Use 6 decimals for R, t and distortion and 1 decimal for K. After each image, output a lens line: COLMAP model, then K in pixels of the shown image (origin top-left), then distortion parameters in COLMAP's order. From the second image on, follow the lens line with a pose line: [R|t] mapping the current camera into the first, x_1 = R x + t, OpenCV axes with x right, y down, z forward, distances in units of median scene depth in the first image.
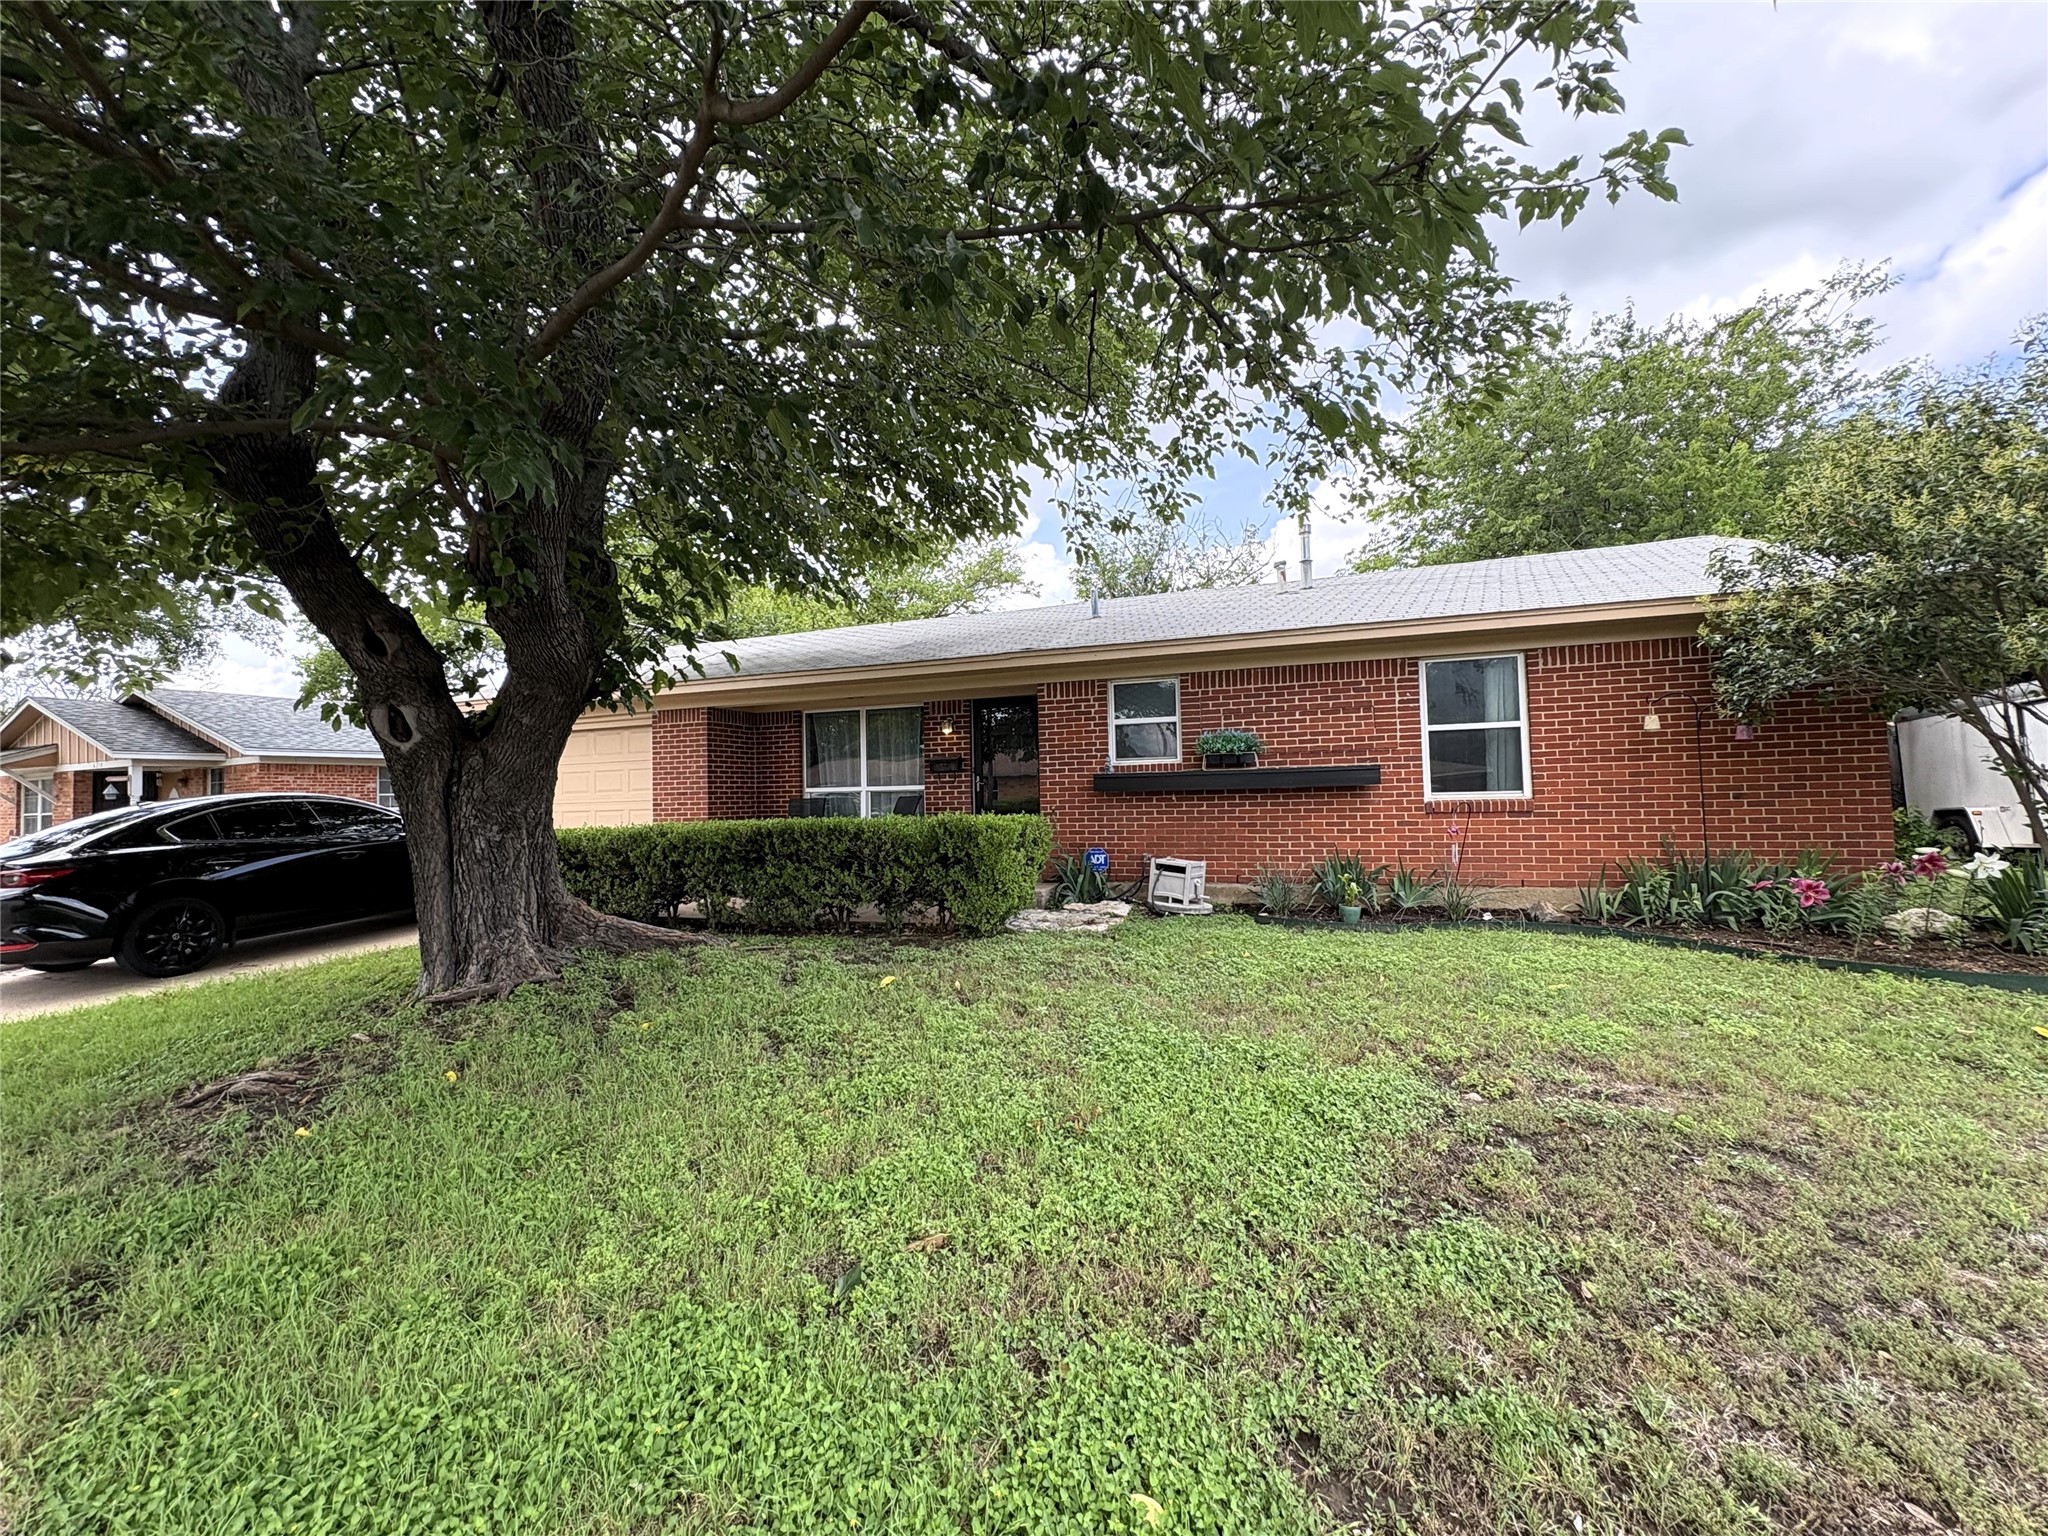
lens RADIAL K [[816.9, 0, 1022.1], [0, 816.9, 765.4], [0, 0, 1]] dist [0.003224, -0.000170]
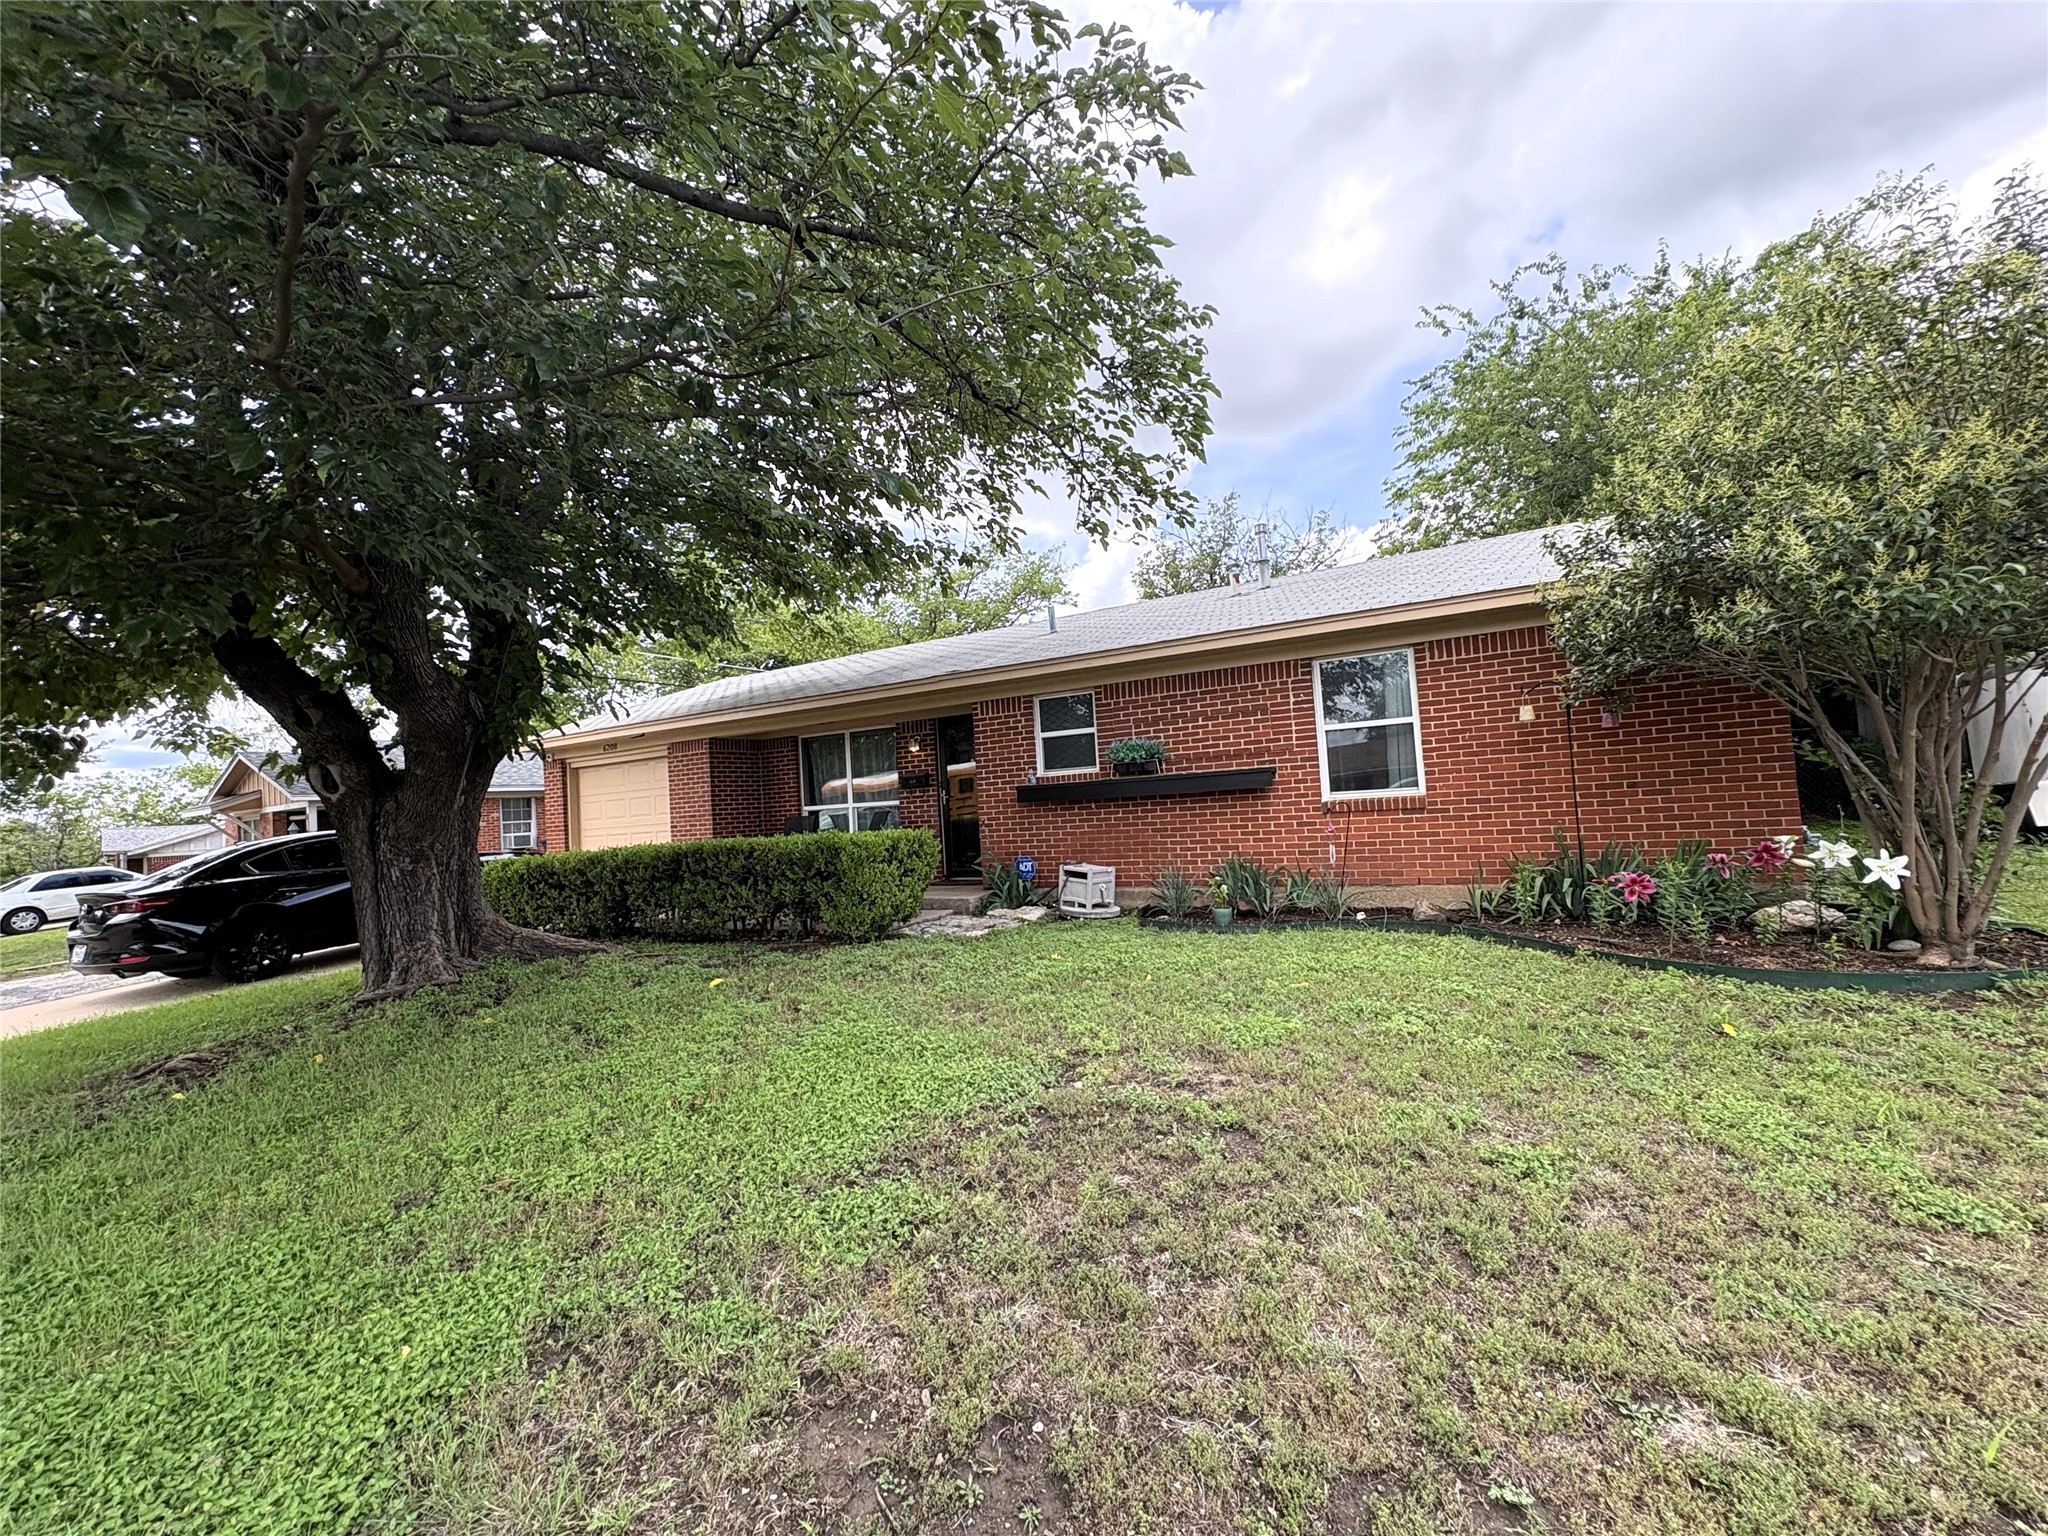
lens RADIAL K [[816.9, 0, 1025.8], [0, 816.9, 766.8], [0, 0, 1]] dist [0.003224, -0.000170]
pose [[0.986765, -0.044915, -0.155815, 0.300063], [0.044700, 0.998988, -0.004884, -0.009815], [0.155876, -0.002145, 0.987774, -0.045455]]
